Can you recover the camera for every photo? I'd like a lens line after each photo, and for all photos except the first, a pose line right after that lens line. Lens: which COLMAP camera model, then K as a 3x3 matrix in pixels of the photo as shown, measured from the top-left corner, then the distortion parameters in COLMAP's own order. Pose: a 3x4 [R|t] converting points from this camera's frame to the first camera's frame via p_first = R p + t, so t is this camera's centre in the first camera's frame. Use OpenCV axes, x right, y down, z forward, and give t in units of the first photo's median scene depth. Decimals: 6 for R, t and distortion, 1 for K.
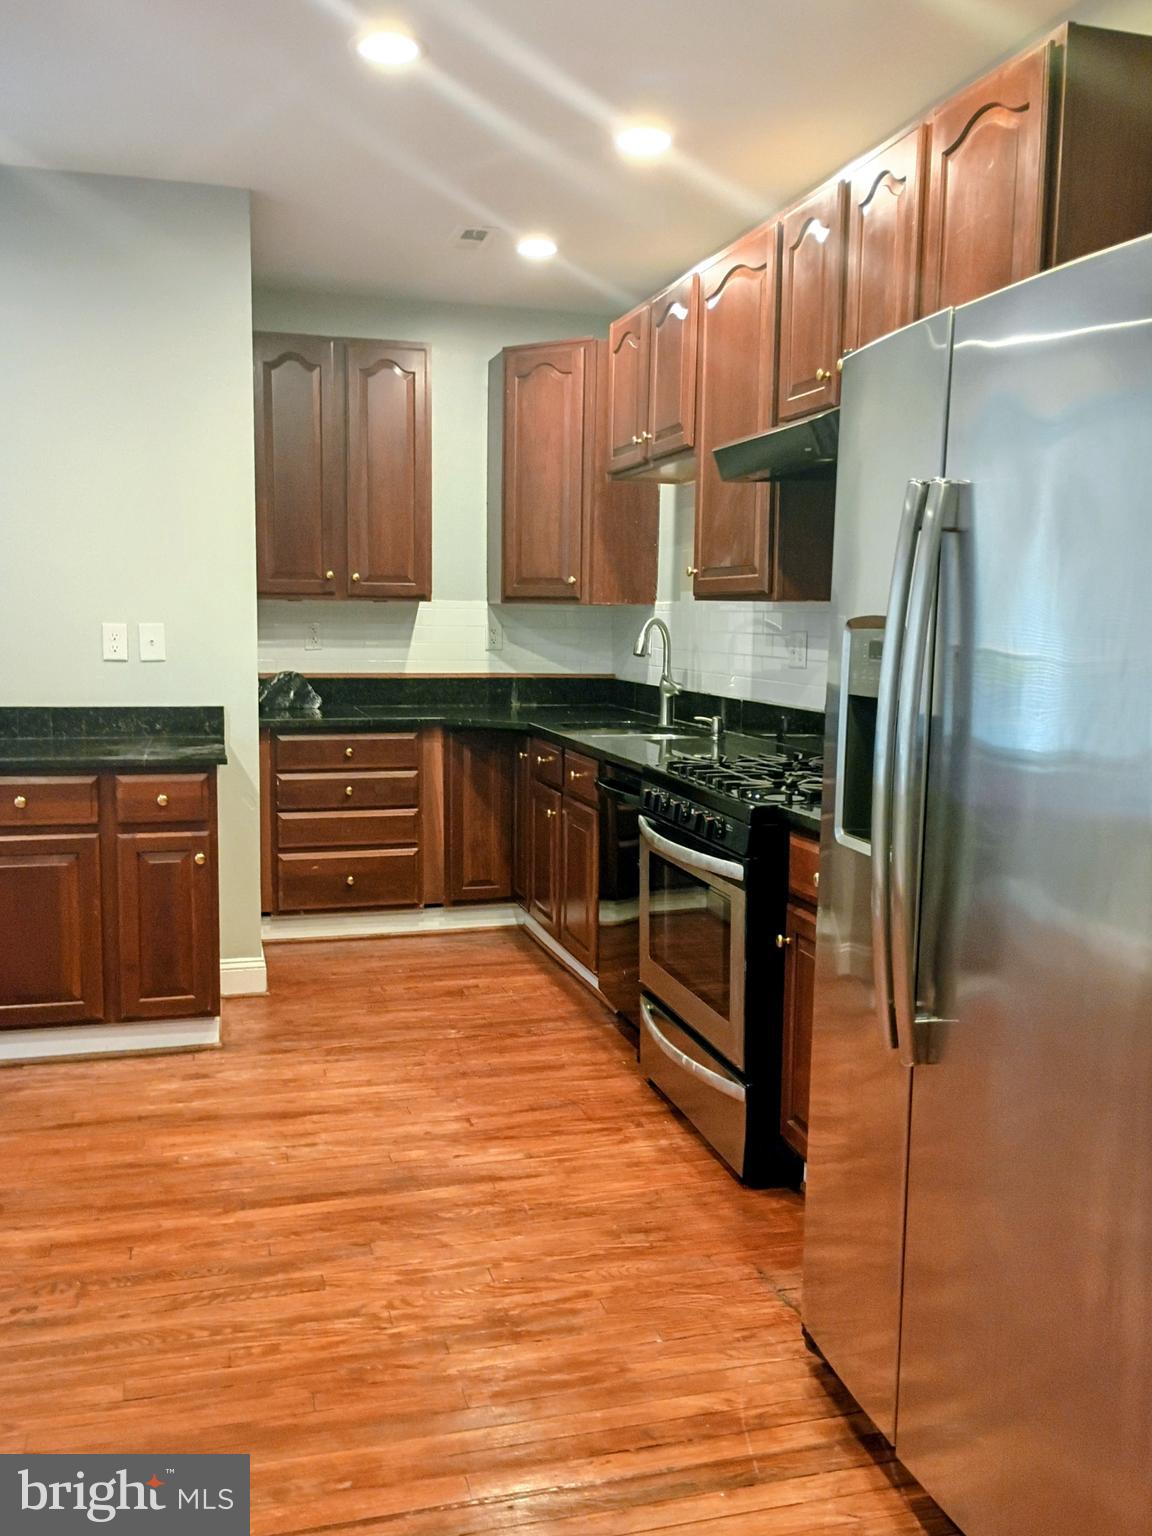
lens RADIAL K [[1306.0, 0, 576.0], [0, 1306.0, 768.0], [0, 0, 1]] dist [0.060837, -0.053979]
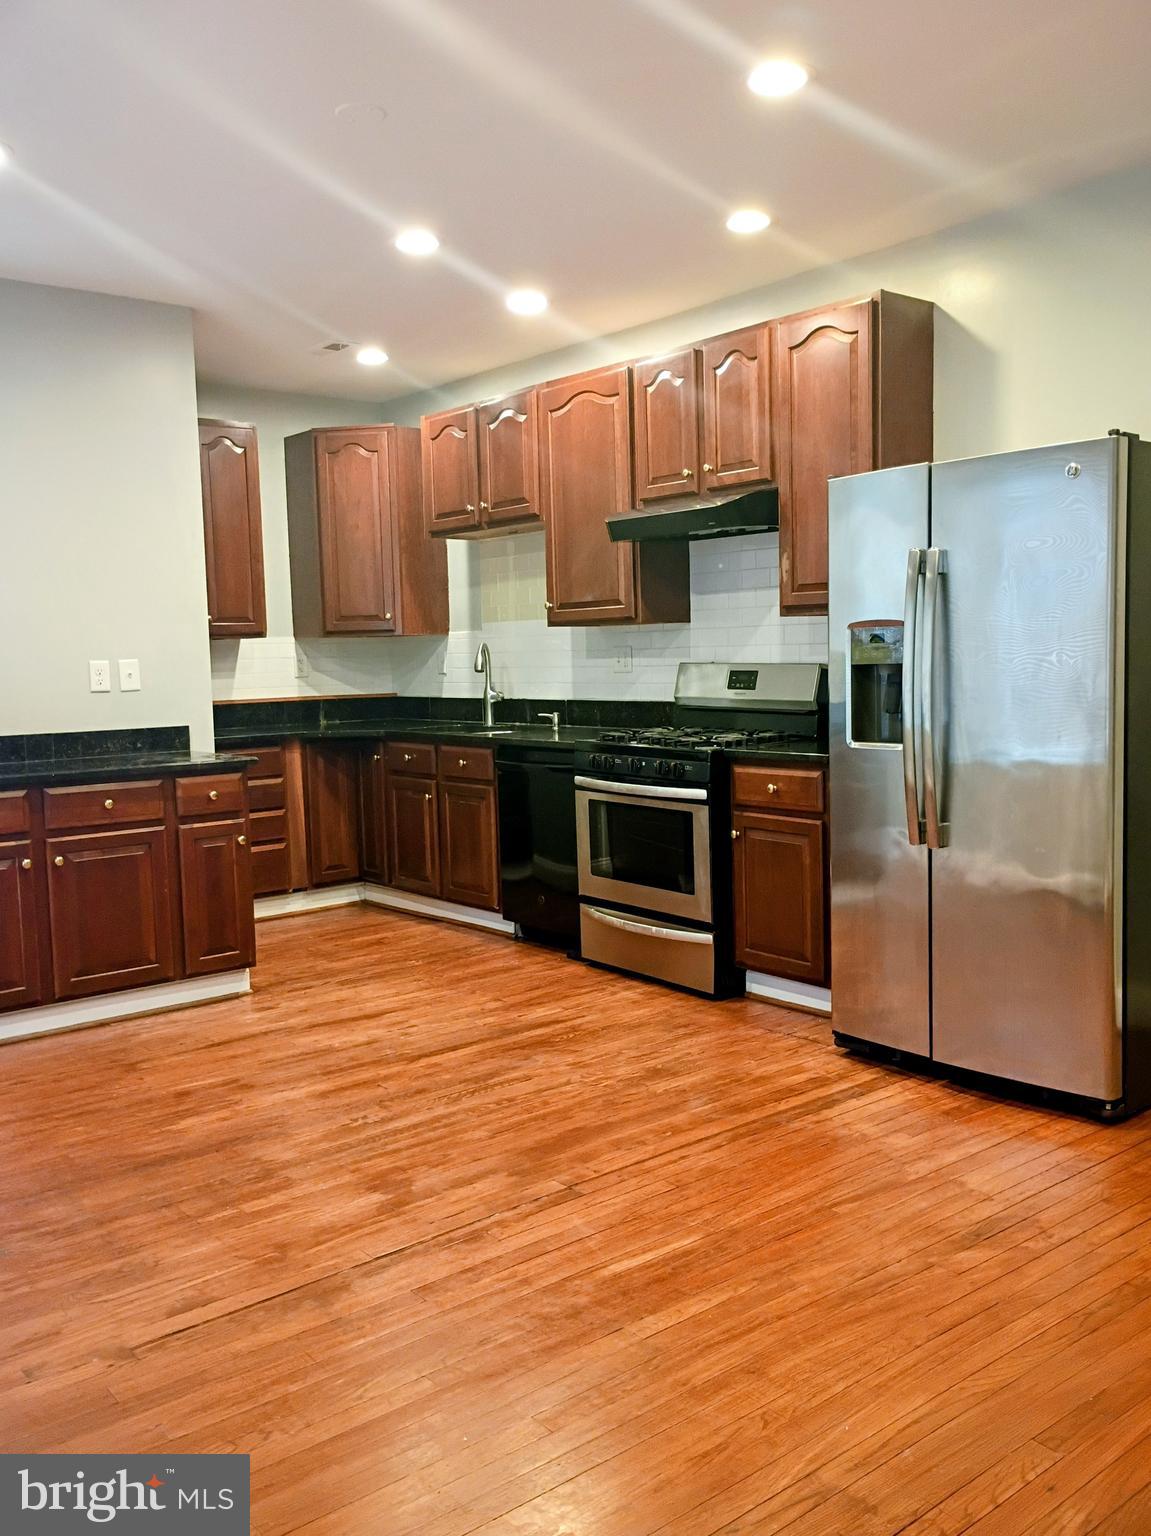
lens RADIAL K [[1284.3, 0, 570.7], [0, 1284.3, 769.7], [0, 0, 1]] dist [0.048583, -0.046955]
pose [[0.916902, -0.073411, 0.392303, -0.480197], [0.084142, 0.996402, -0.010204, 0.041053], [-0.390143, 0.042365, 0.919779, -0.266982]]
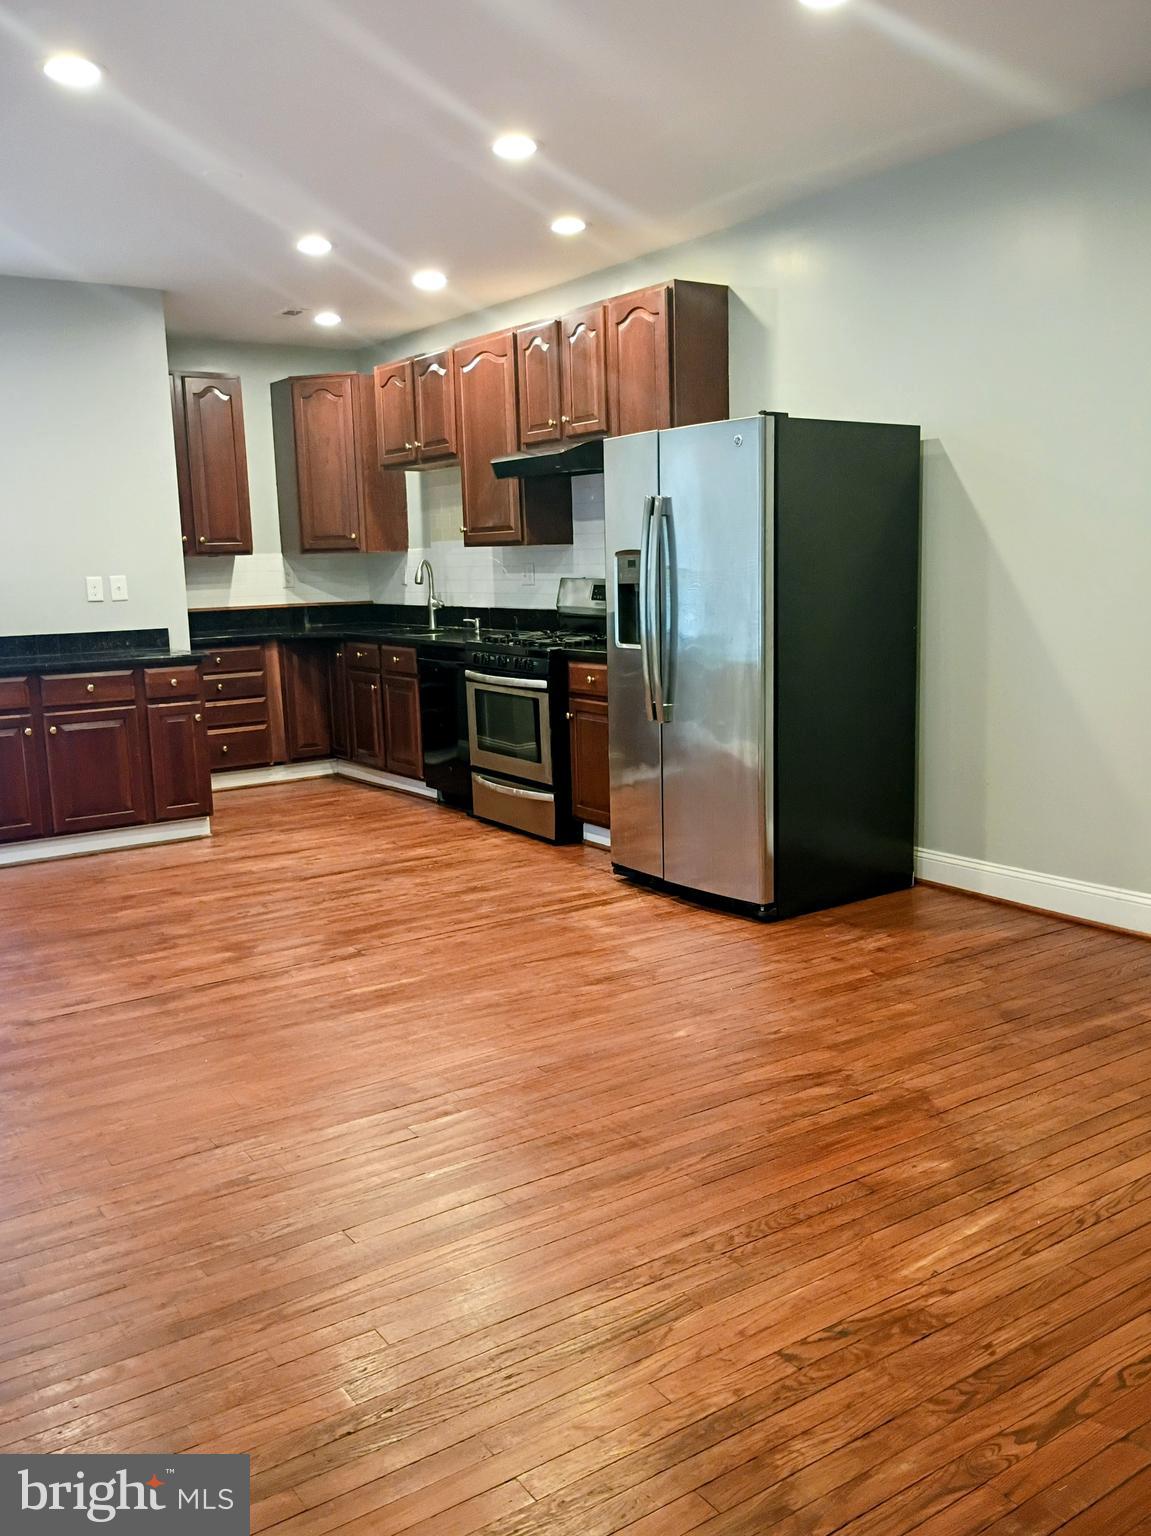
lens RADIAL K [[1265.7, 0, 575.4], [0, 1265.7, 772.7], [0, 0, 1]] dist [0.038438, -0.070037]
pose [[0.945447, -0.093070, 0.312197, -0.343724], [0.077336, 0.995048, 0.062436, 0.075491], [-0.316462, -0.034885, 0.947963, -0.649990]]
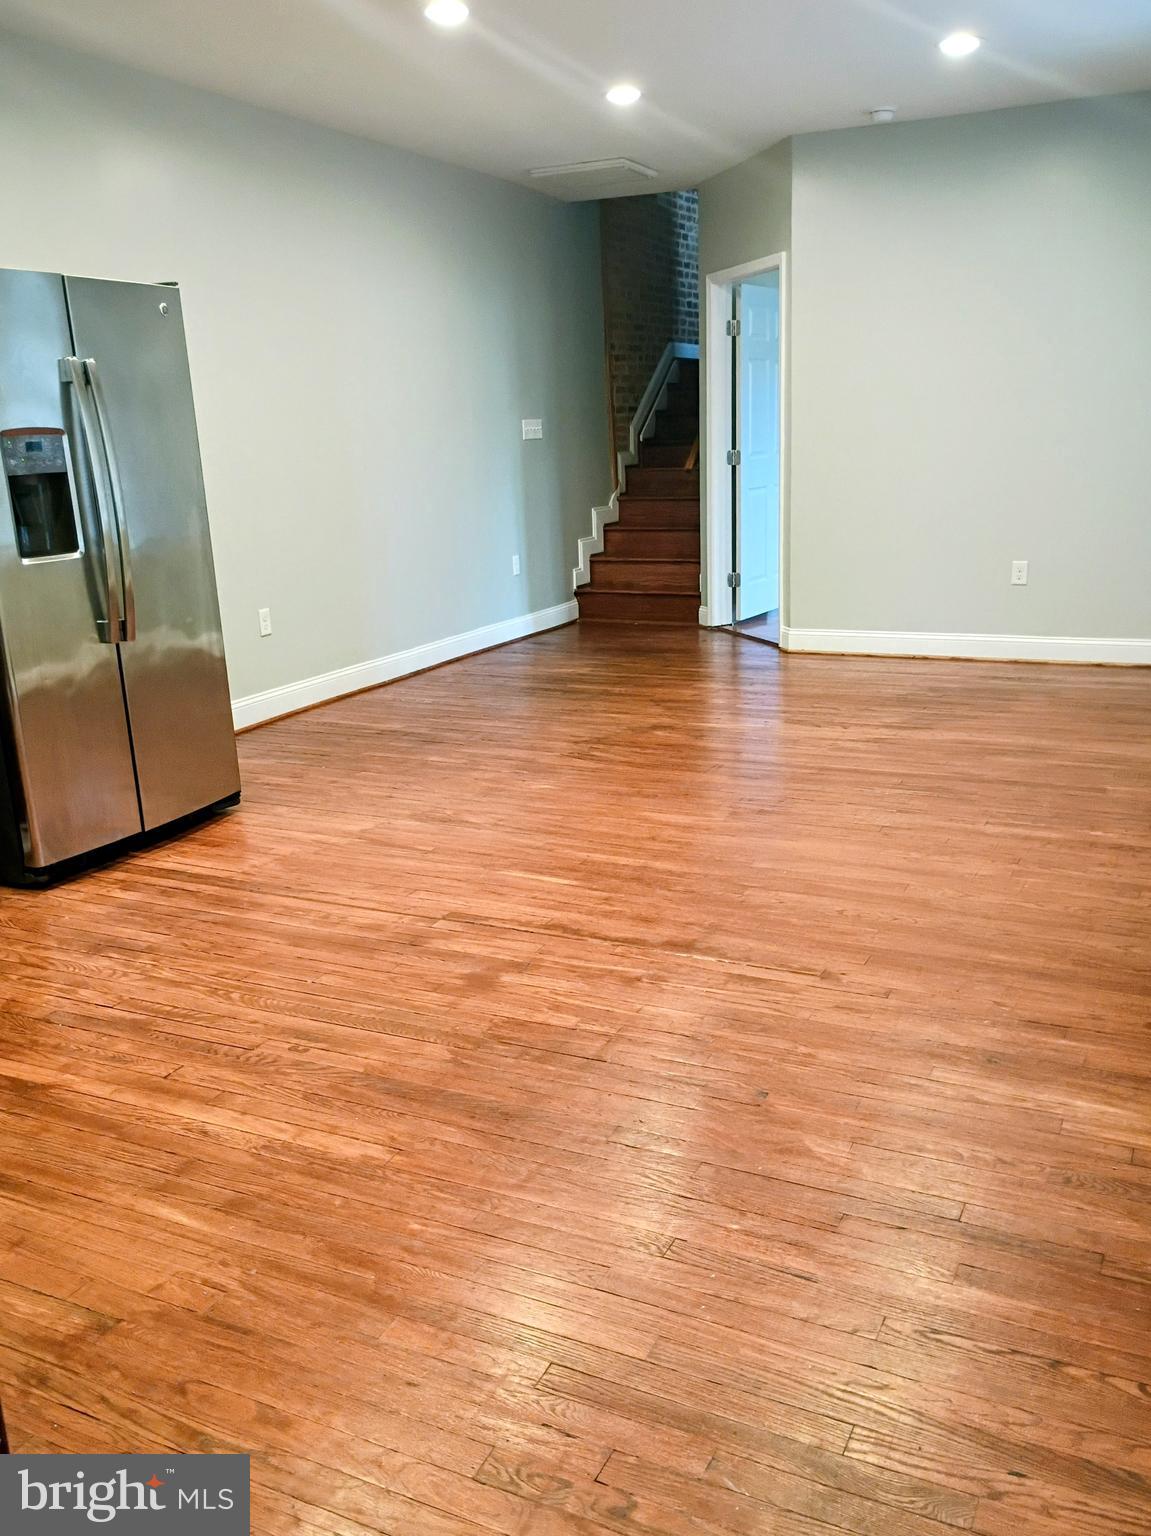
lens RADIAL K [[1331.3, 0, 566.9], [0, 1331.3, 771.1], [0, 0, 1]] dist [0.027067, -0.006790]
pose [[-0.733020, -0.154817, 0.662354, -0.857656], [0.107514, 0.935143, 0.337562, -0.114991], [-0.671656, 0.318652, -0.668834, 1.007720]]
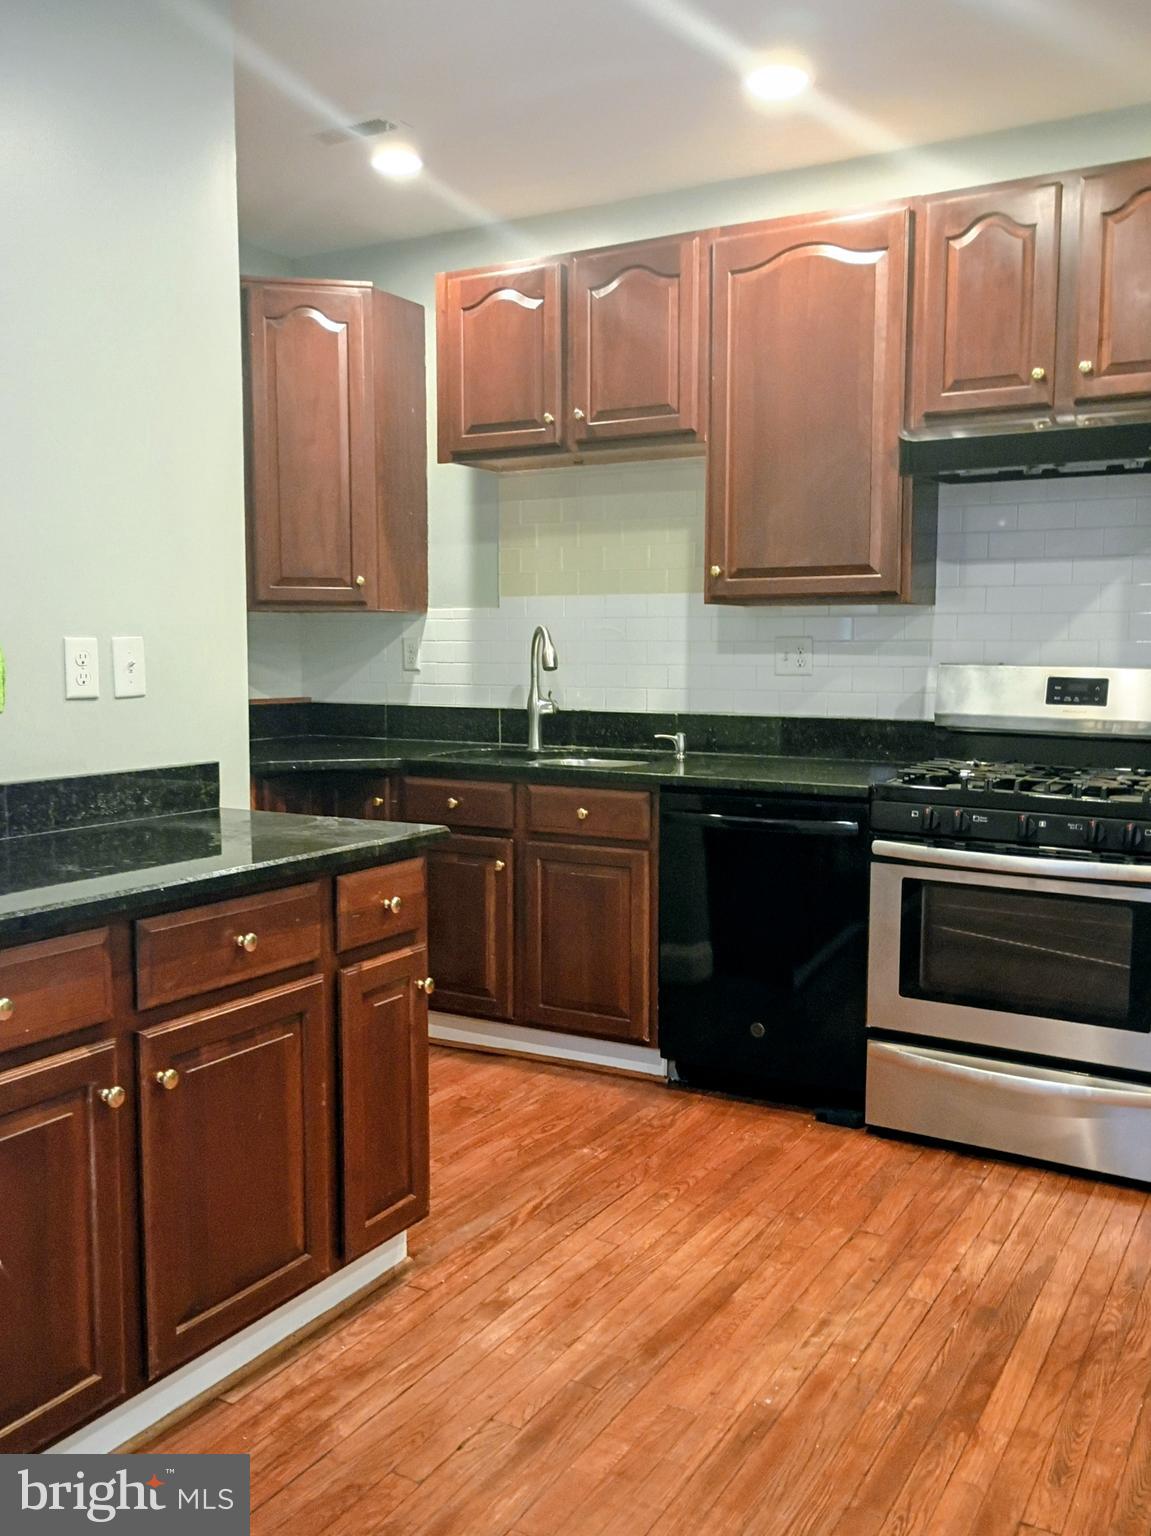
lens RADIAL K [[1331.3, 0, 566.9], [0, 1331.3, 771.1], [0, 0, 1]] dist [0.027067, -0.006790]
pose [[0.725291, -0.079943, 0.683786, -0.691795], [0.089018, 0.995787, 0.021998, -0.047930], [-0.682664, 0.044914, 0.729351, 0.456970]]
